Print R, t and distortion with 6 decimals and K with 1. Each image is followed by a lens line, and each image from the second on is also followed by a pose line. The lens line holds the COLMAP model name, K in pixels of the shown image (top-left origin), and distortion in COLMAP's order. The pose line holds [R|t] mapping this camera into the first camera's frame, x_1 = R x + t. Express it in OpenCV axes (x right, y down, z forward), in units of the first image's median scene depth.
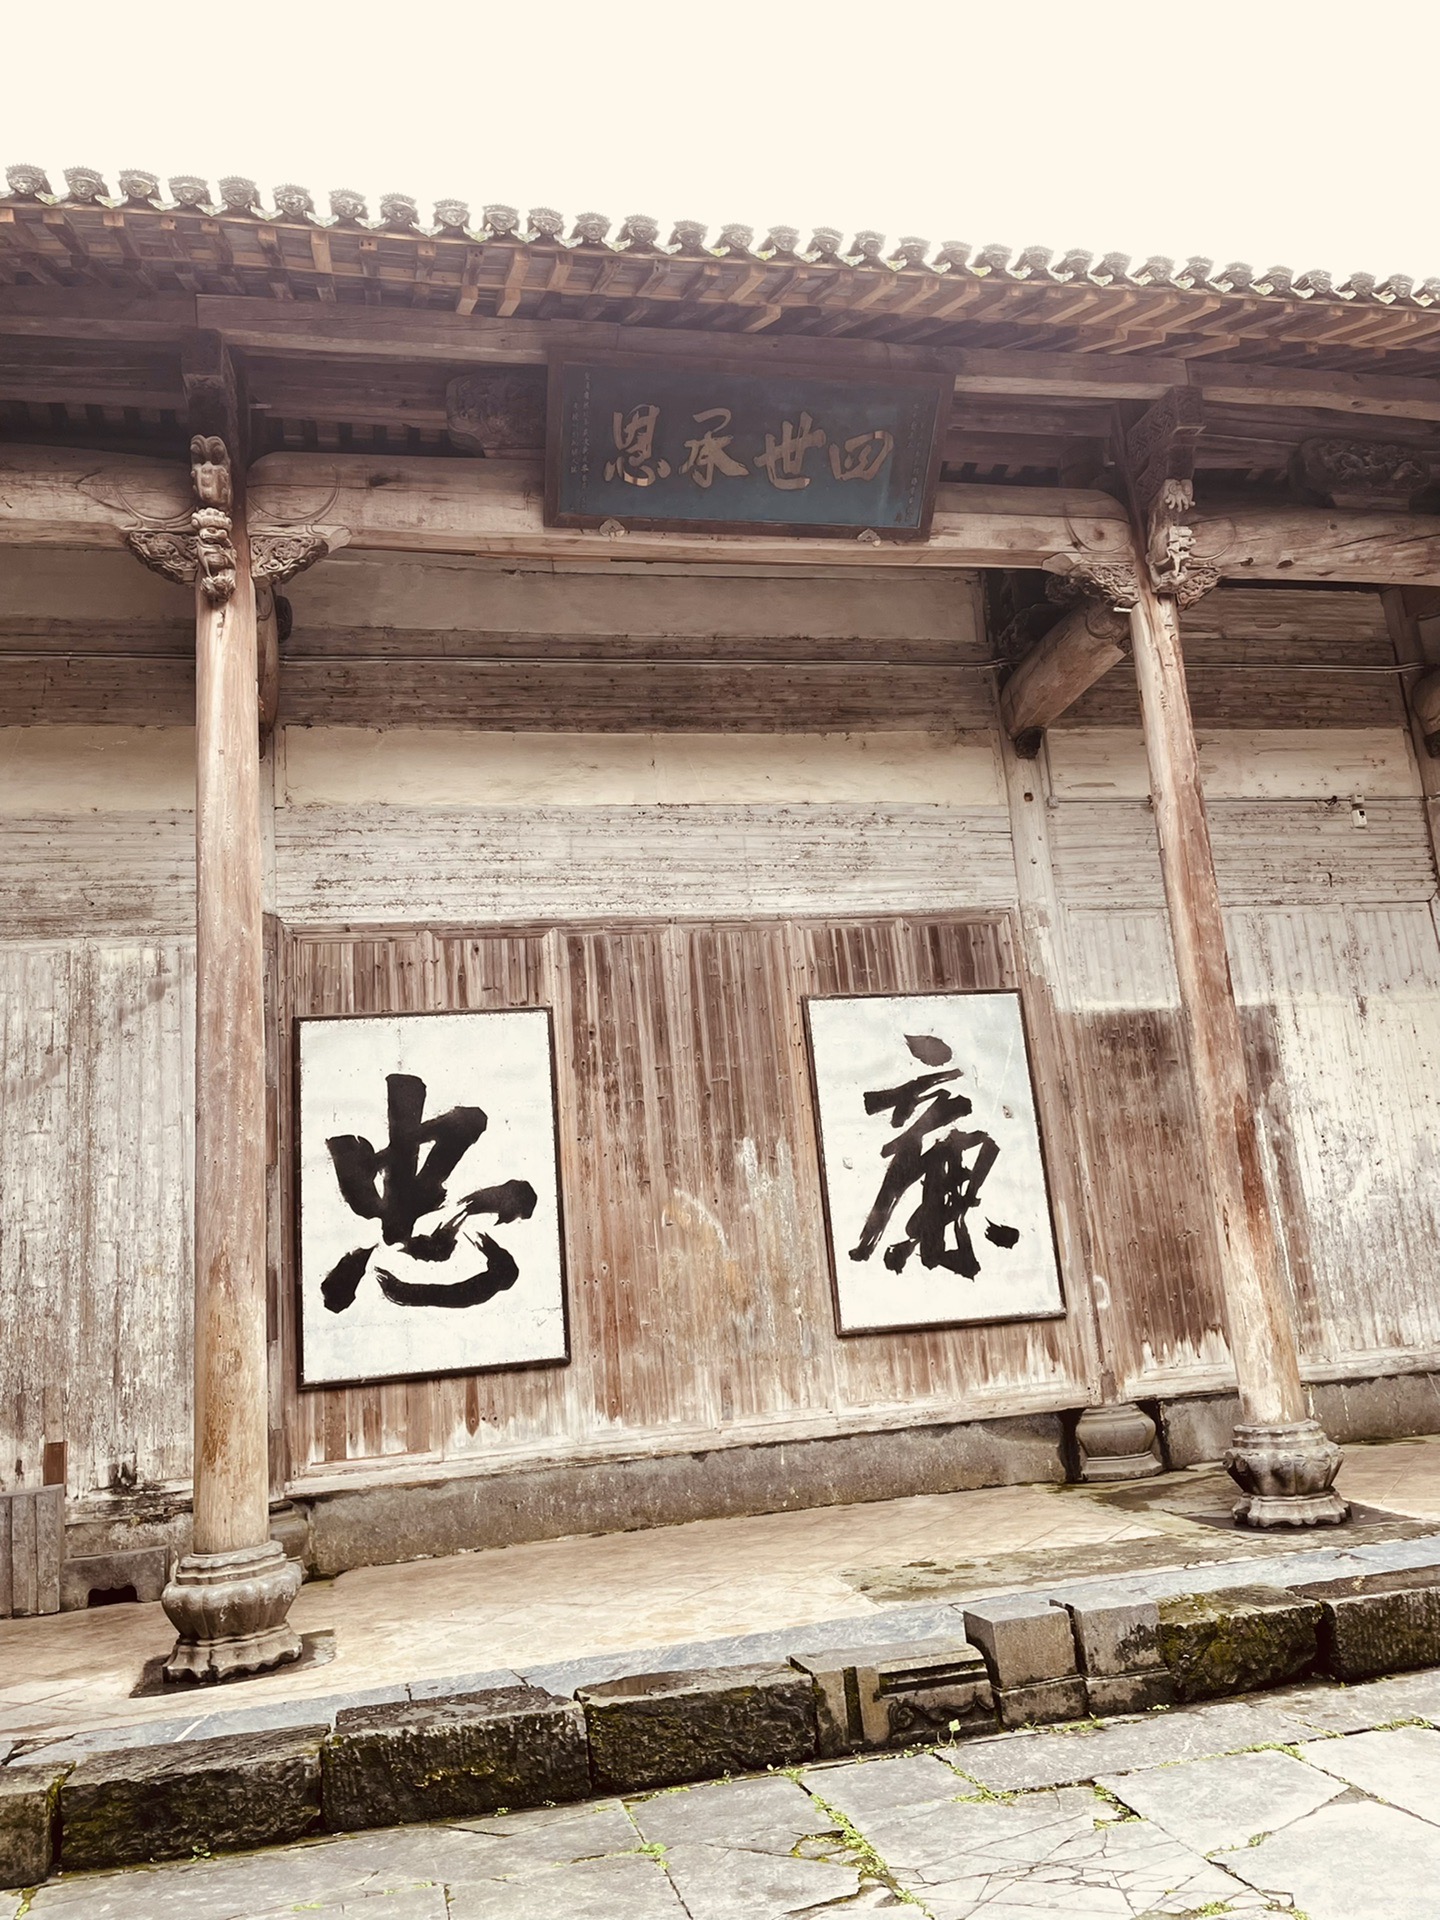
lens RADIAL K [[1411.4, 0, 723.7], [0, 1411.4, 939.3], [0, 0, 1]] dist [0.034811, -0.001419]
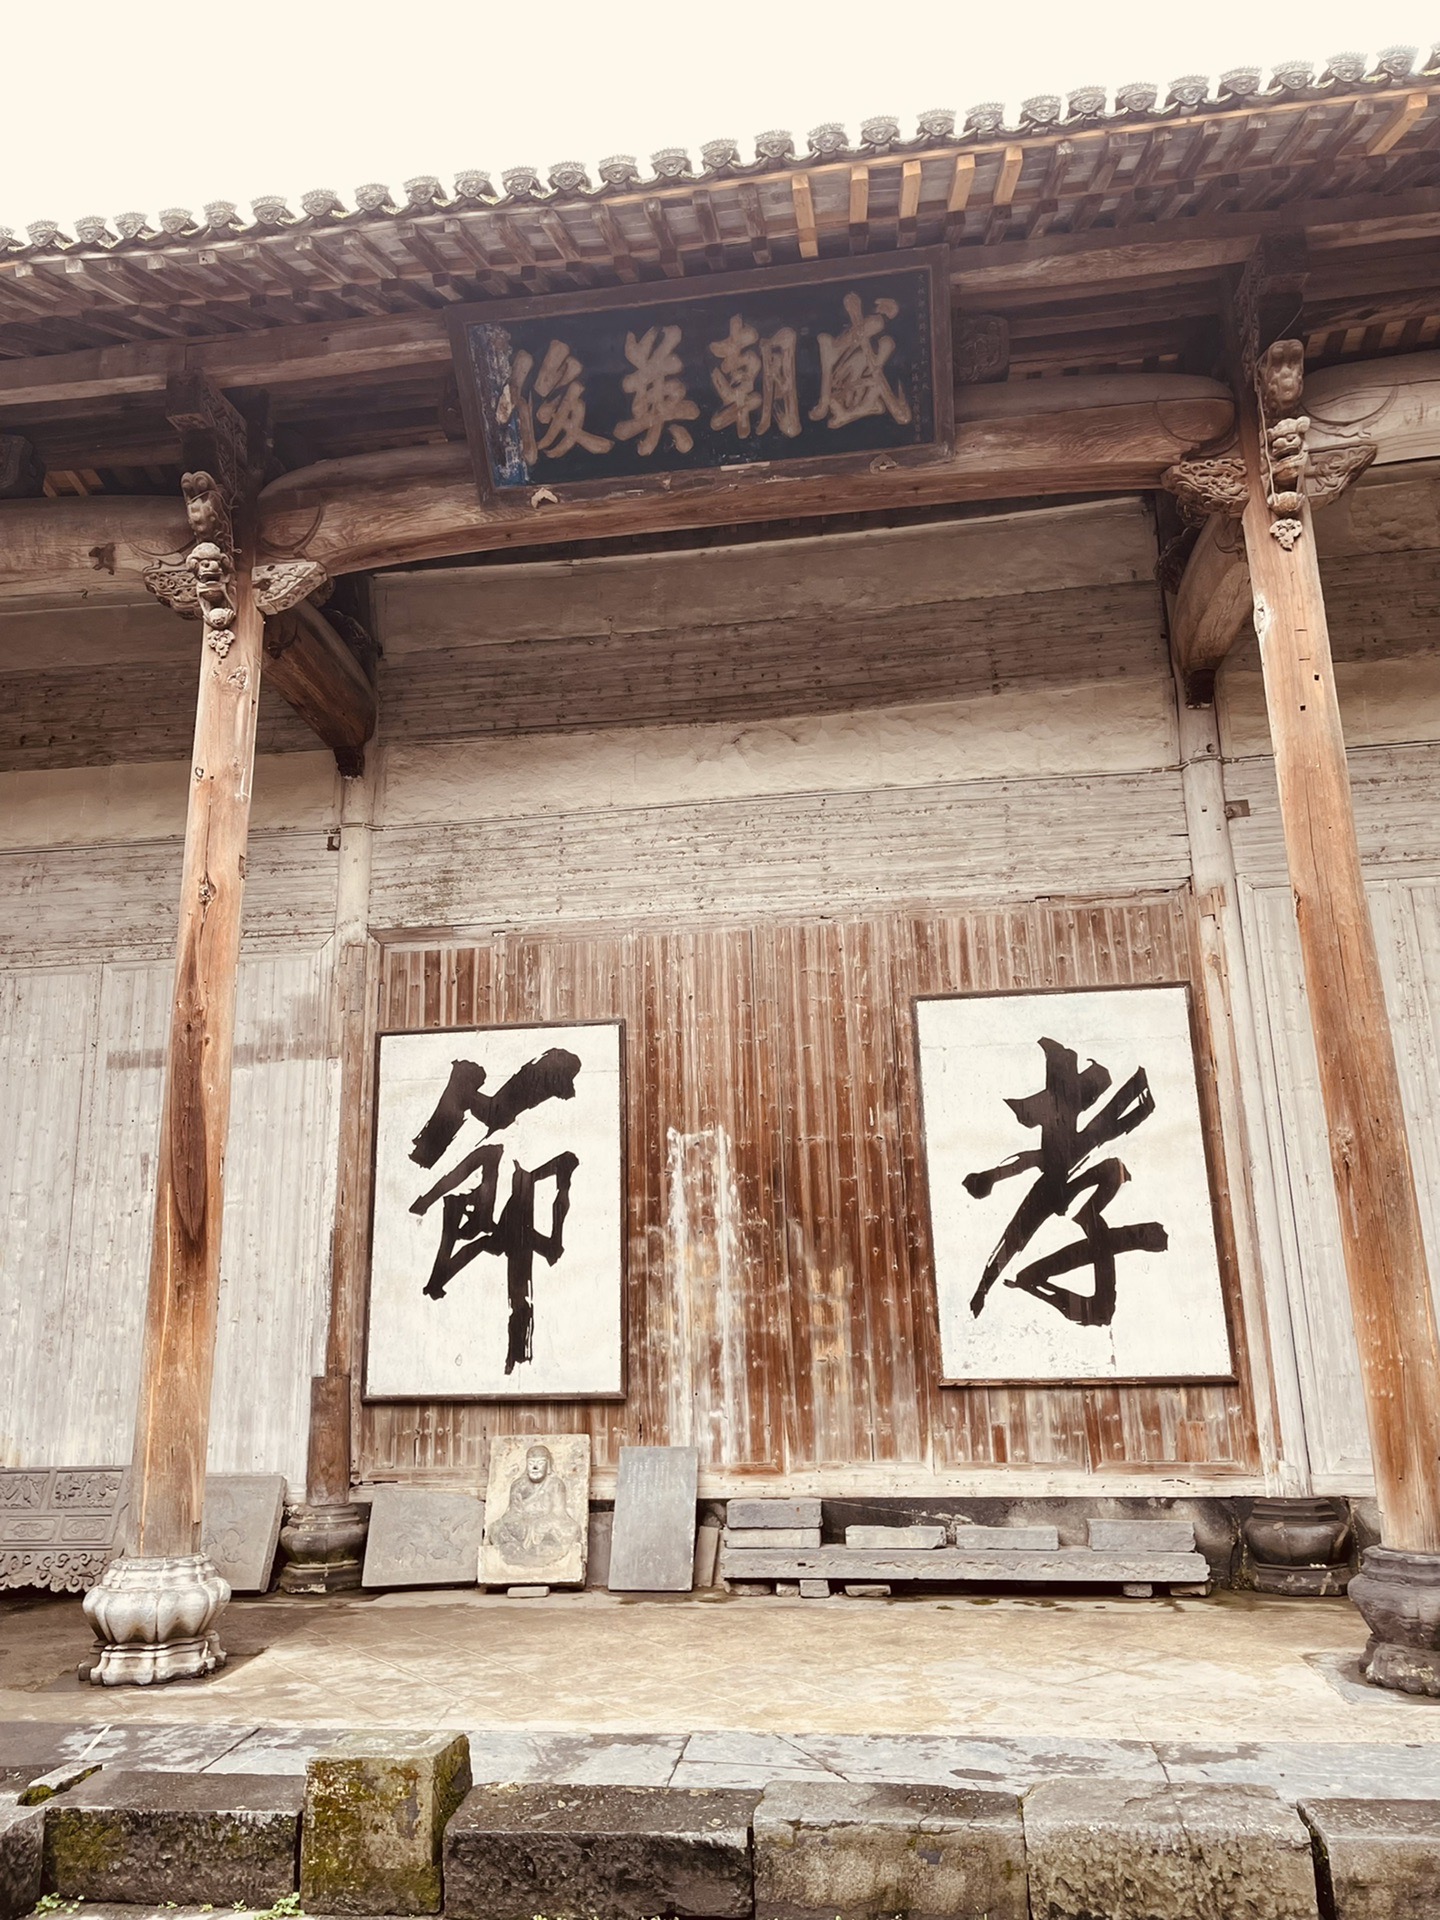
lens RADIAL K [[1411.4, 0, 723.7], [0, 1411.4, 939.3], [0, 0, 1]] dist [0.034811, -0.001419]
pose [[0.930886, -0.030687, -0.364018, 0.325282], [0.035569, 0.999345, 0.006715, -0.008731], [0.363573, -0.019199, 0.931368, 0.151741]]
